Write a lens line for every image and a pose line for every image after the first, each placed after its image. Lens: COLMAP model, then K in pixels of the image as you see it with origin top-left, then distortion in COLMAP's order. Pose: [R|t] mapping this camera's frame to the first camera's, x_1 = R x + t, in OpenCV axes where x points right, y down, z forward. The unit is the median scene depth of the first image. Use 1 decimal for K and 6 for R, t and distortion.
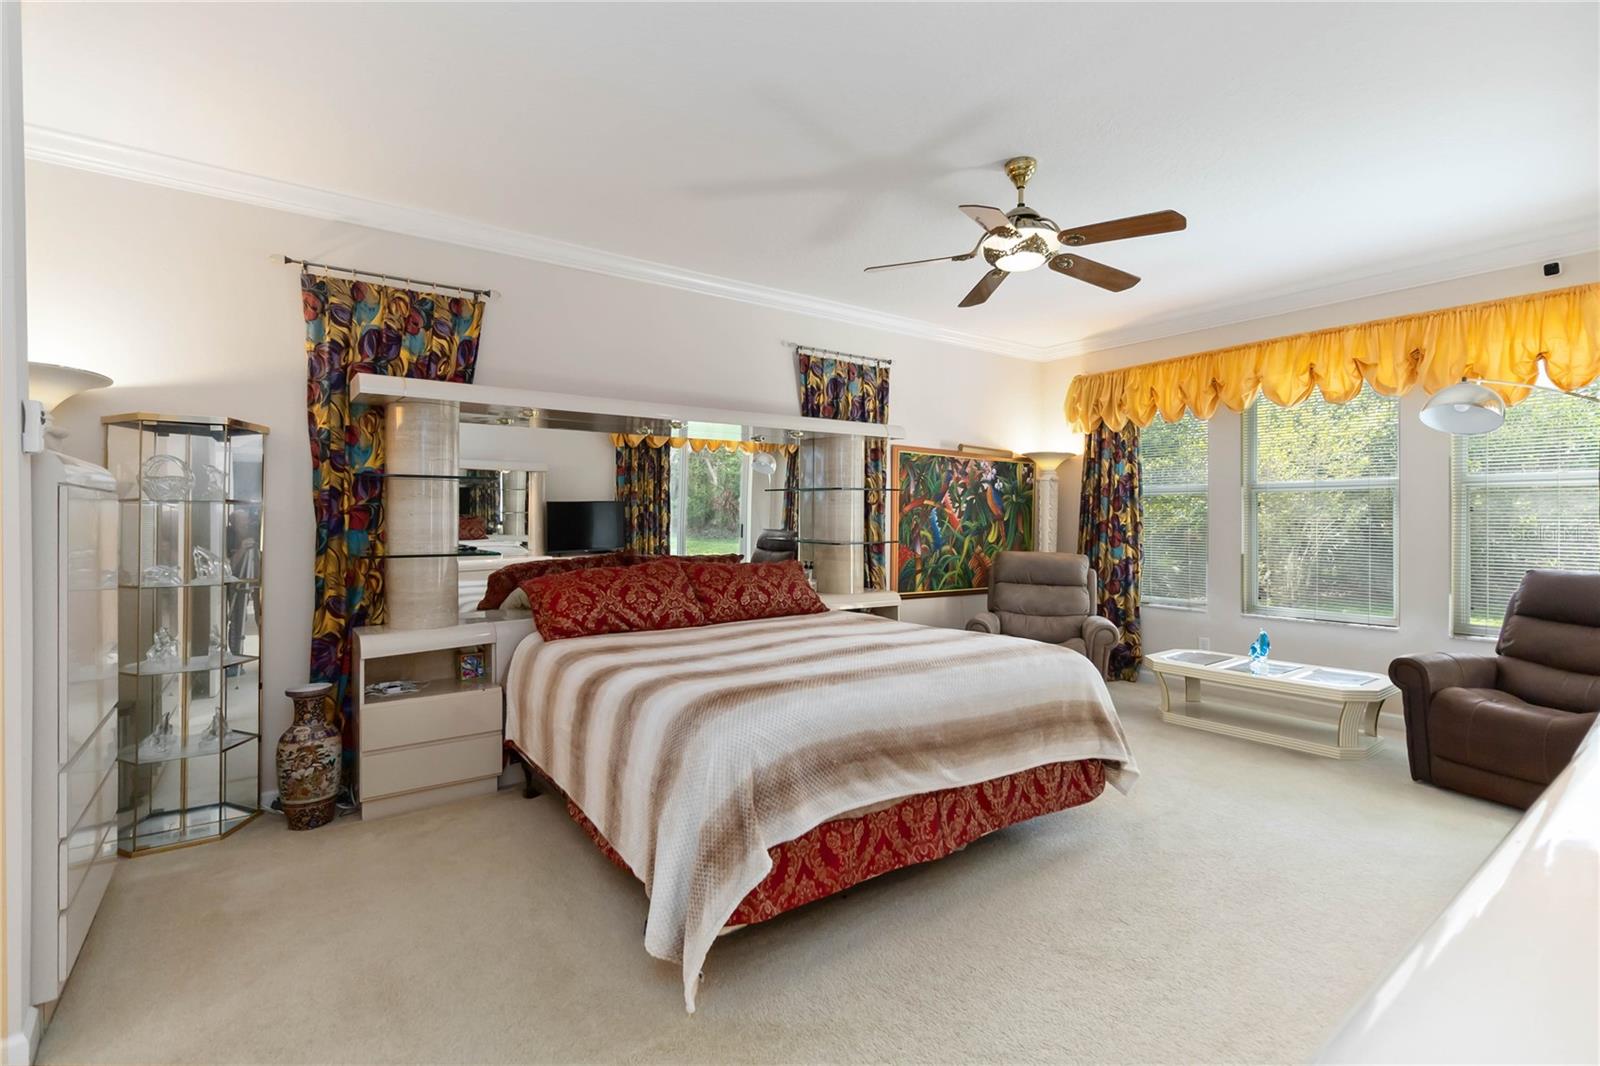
lens RADIAL K [[731.7, 0, 804.8], [0, 731.7, 510.7], [0, 0, 1]] dist [-0.001846, -0.000241]
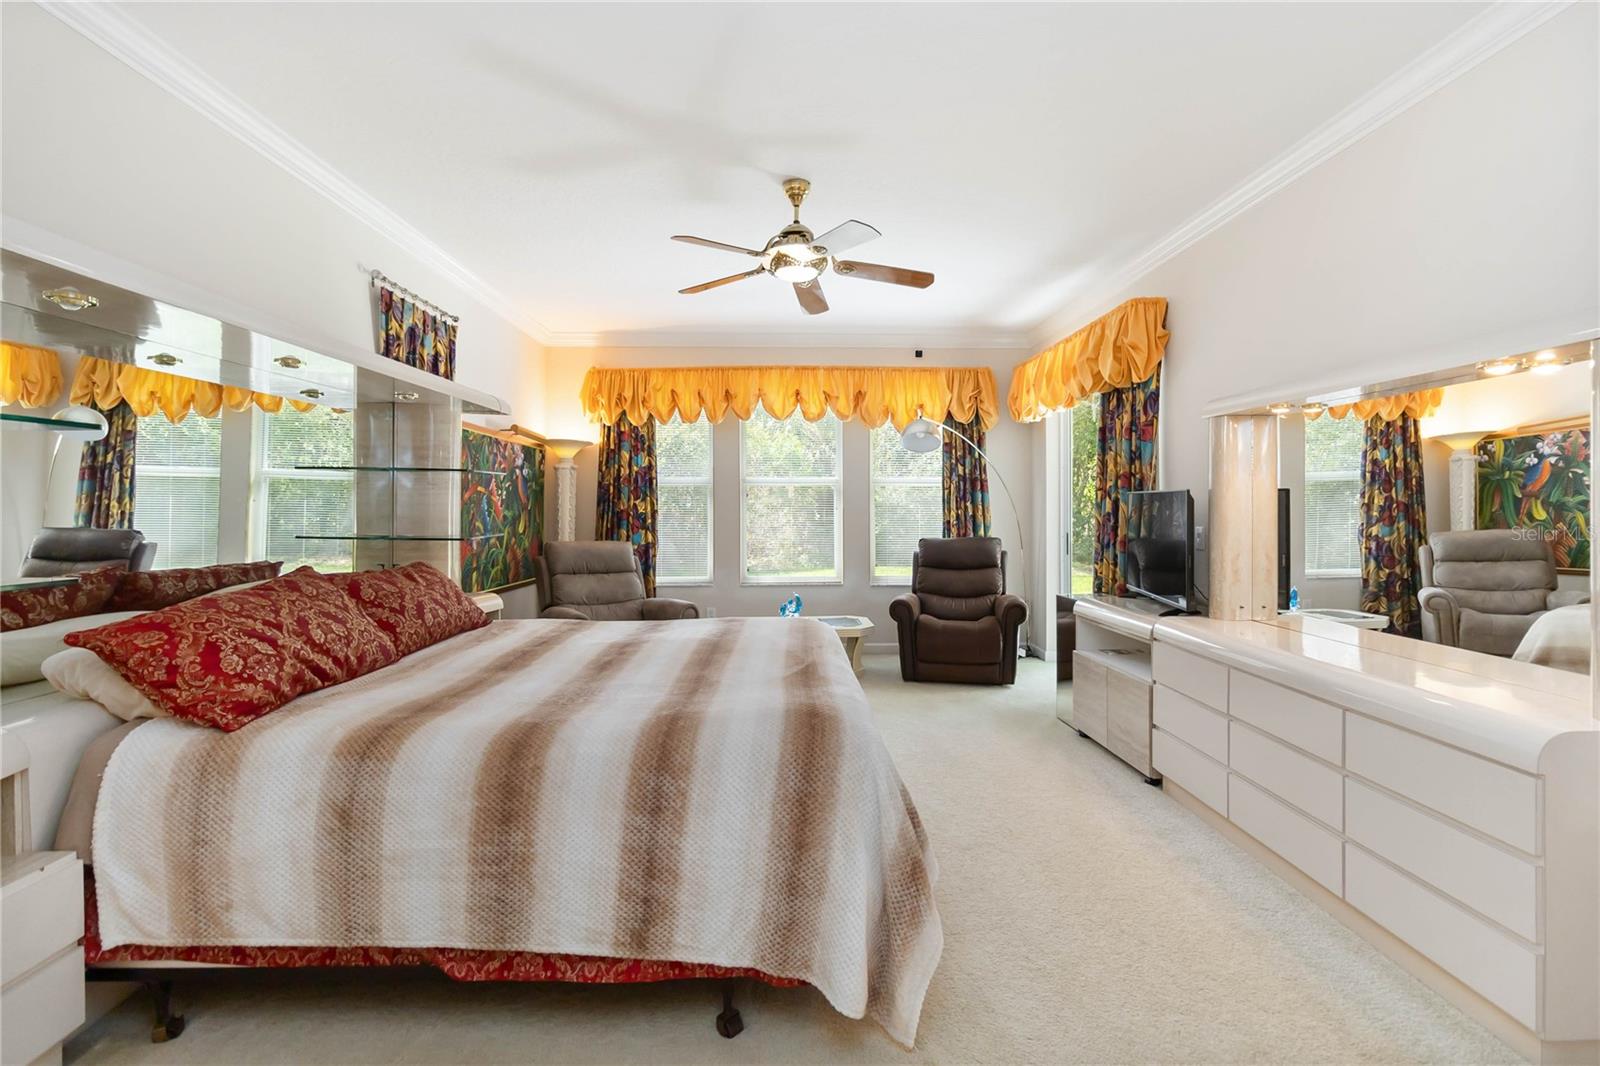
lens RADIAL K [[731.7, 0, 804.8], [0, 731.7, 510.7], [0, 0, 1]] dist [-0.001846, -0.000241]
pose [[0.564710, -0.007150, 0.825259, -0.326714], [-0.005197, 0.999912, 0.012219, 0.001926], [-0.825273, -0.011189, 0.564623, 0.192403]]
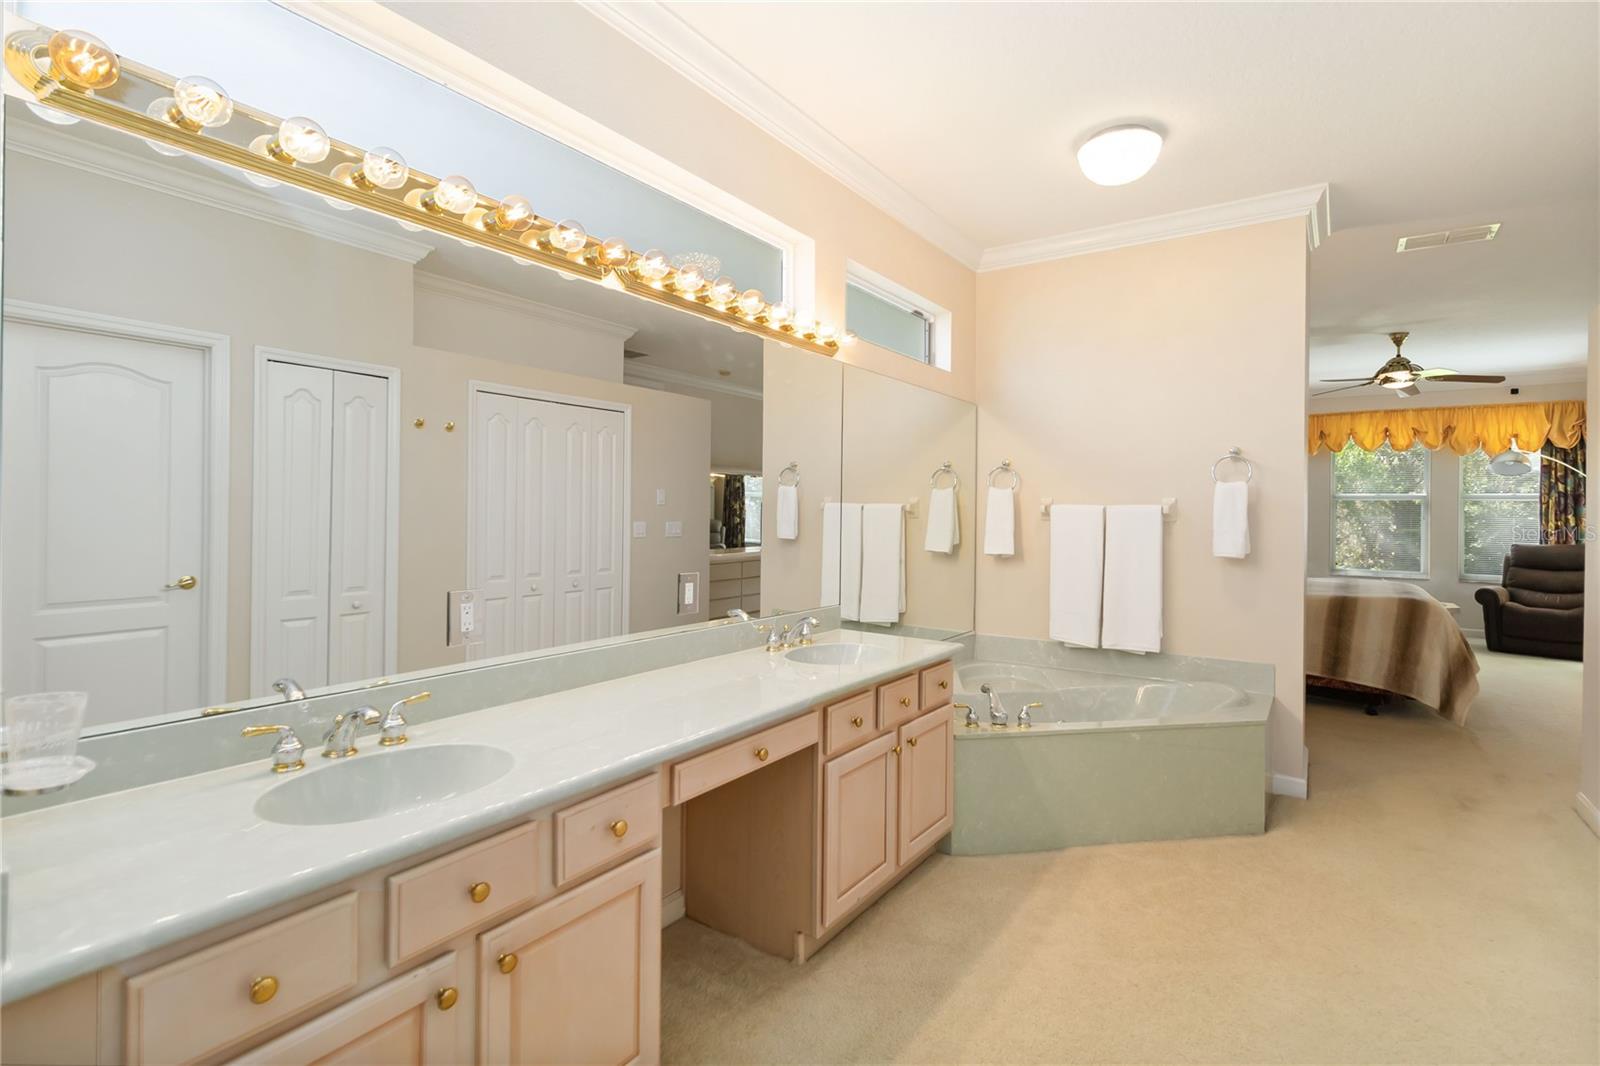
lens RADIAL K [[731.7, 0, 804.8], [0, 731.7, 510.7], [0, 0, 1]] dist [-0.001846, -0.000241]
pose [[0.950615, 0.009505, 0.310226, -0.967177], [-0.013803, 0.999837, 0.011660, -0.002818], [-0.310064, -0.015366, 0.950591, -0.197122]]
